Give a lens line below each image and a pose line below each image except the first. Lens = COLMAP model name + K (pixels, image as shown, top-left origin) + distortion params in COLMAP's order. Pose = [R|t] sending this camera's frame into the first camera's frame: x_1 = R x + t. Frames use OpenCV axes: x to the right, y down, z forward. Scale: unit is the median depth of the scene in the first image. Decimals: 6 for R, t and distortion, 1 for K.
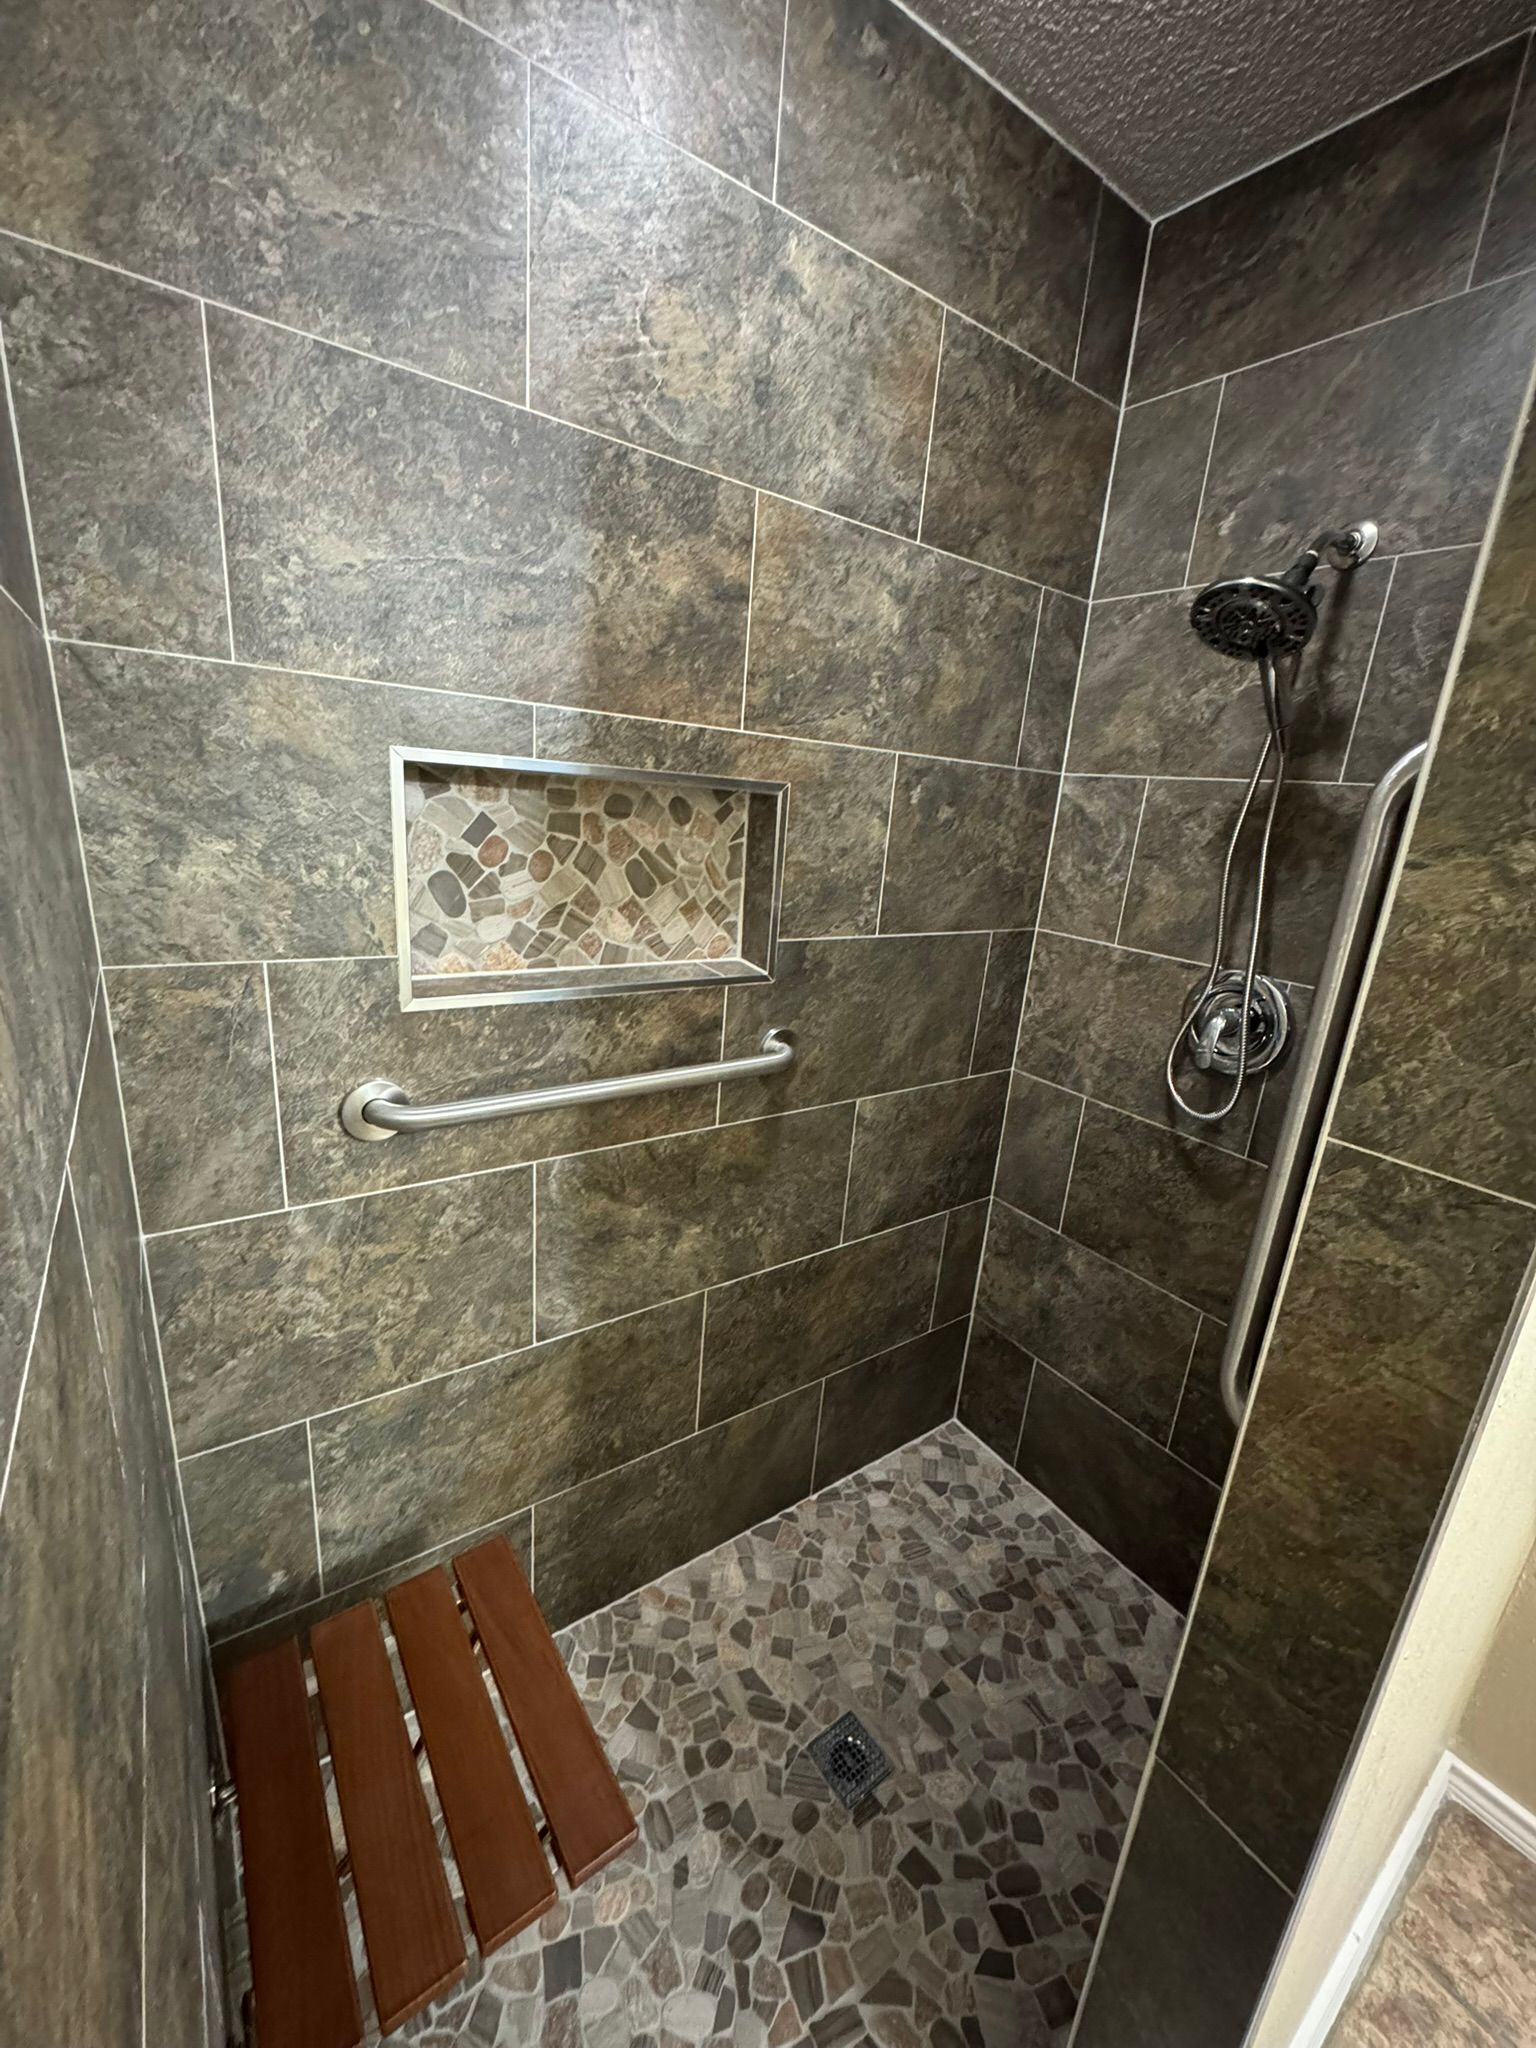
lens RADIAL K [[817.5, 0, 768.1], [0, 817.5, 1022.2], [0, 0, 1]] dist [-0.003720, 0.000187]
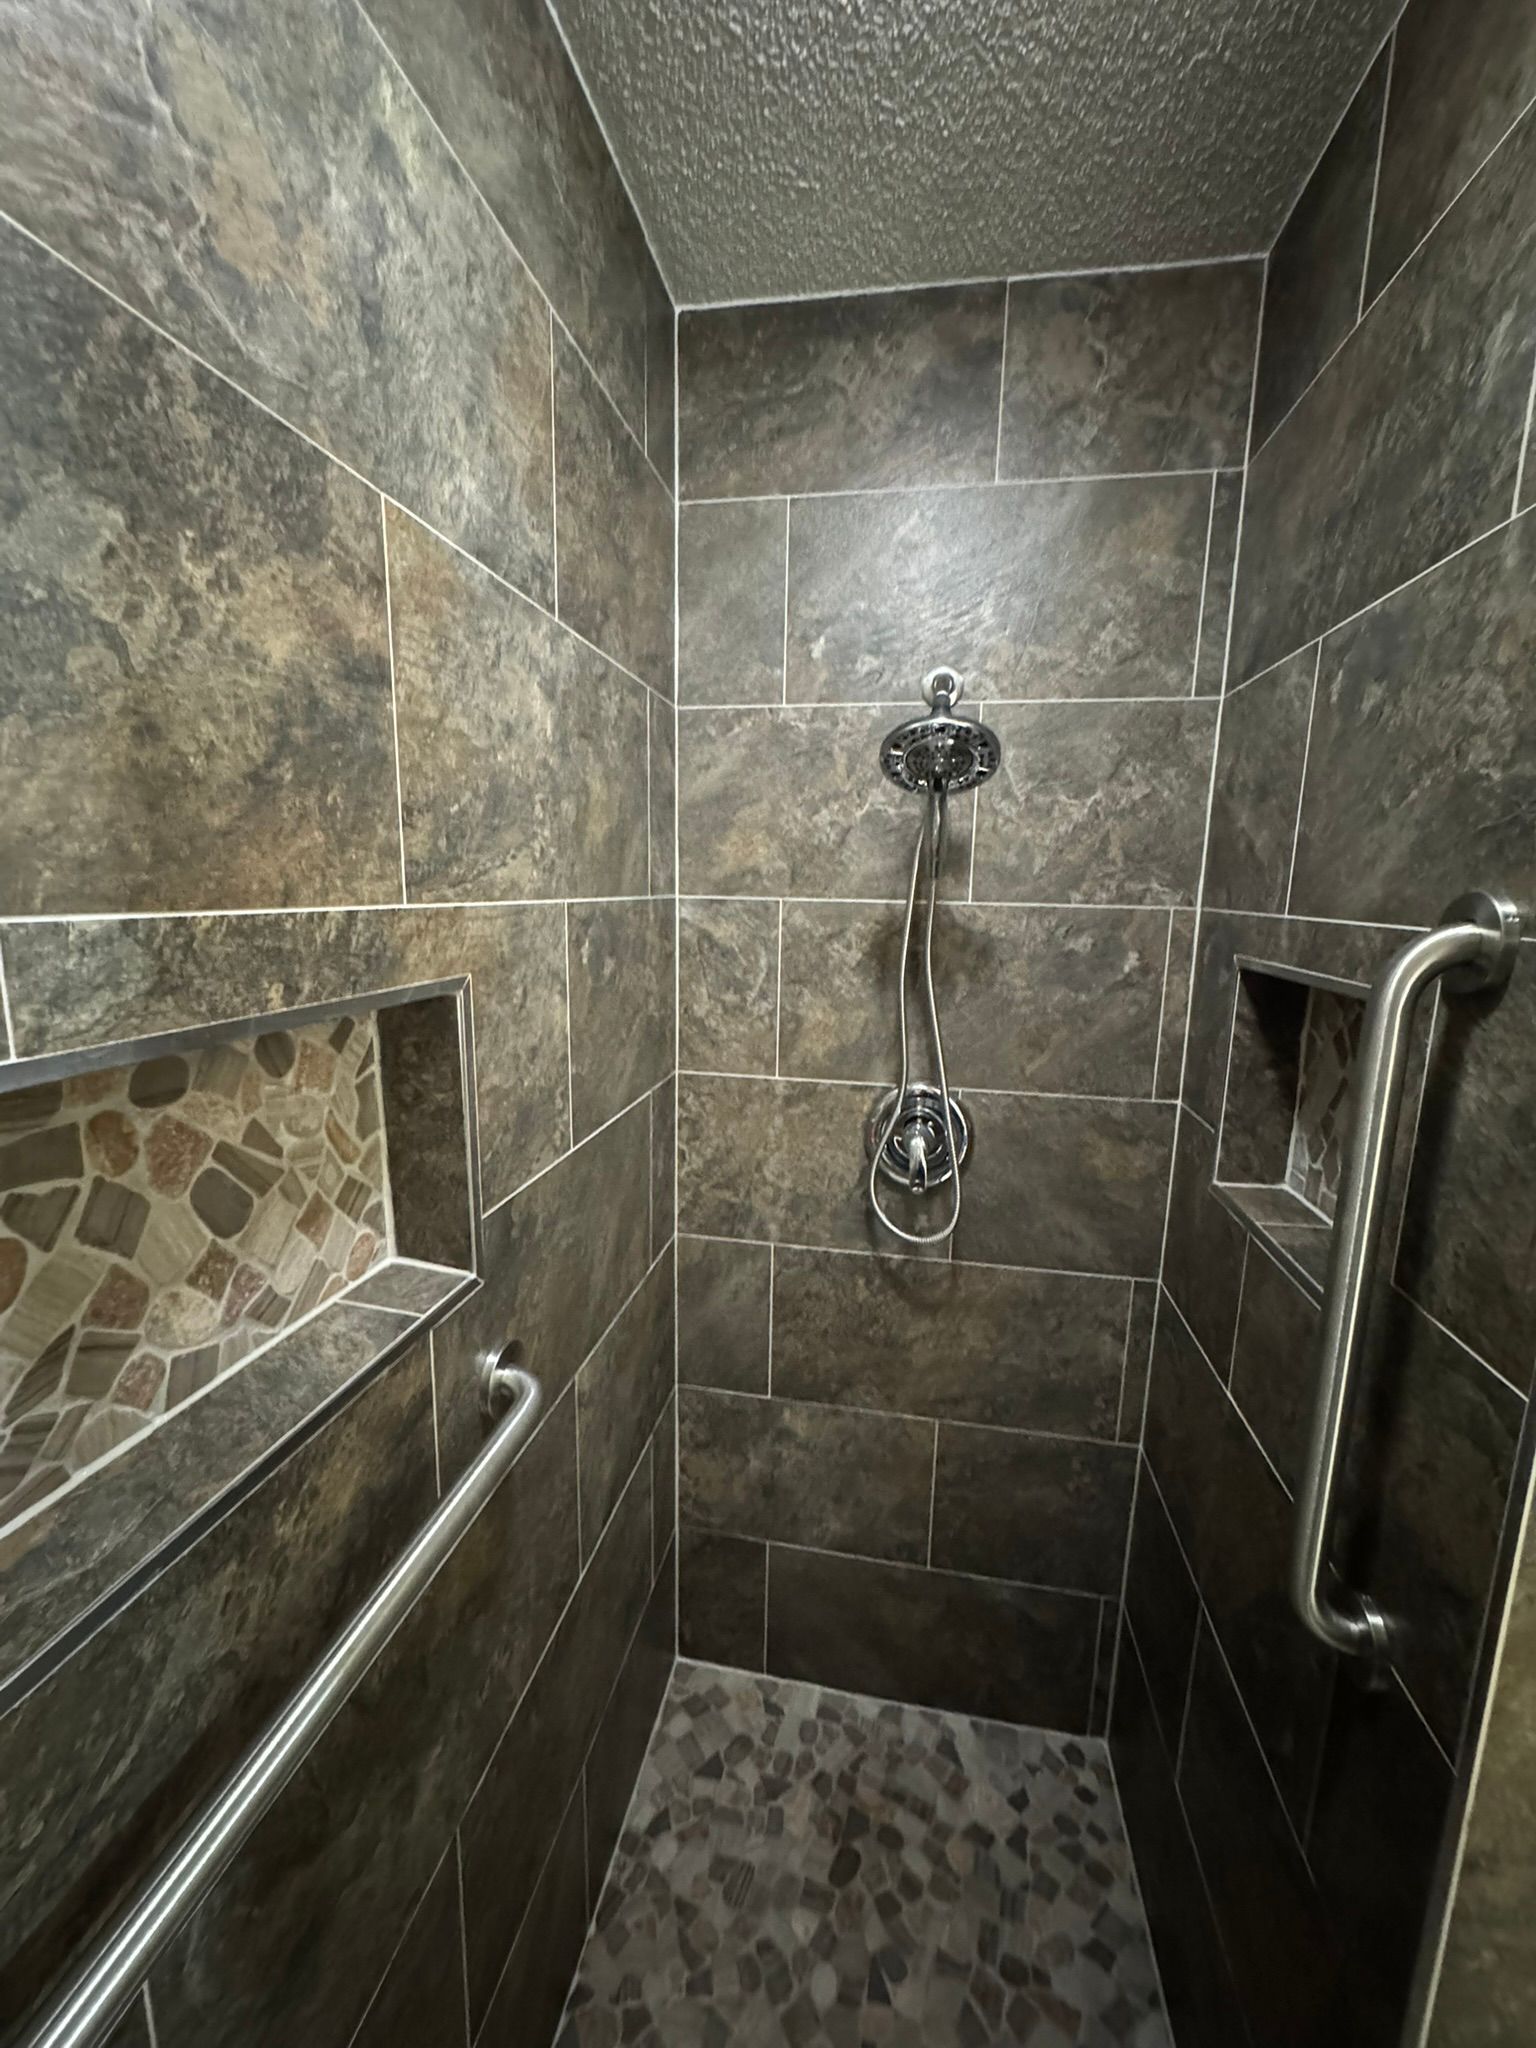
lens RADIAL K [[817.5, 0, 773.6], [0, 817.5, 1022.9], [0, 0, 1]] dist [-0.003720, 0.000187]
pose [[0.711443, -0.180215, 0.679243, -0.223898], [0.223513, 0.974395, 0.024416, -0.209316], [-0.666251, 0.134449, 0.733507, 0.380713]]
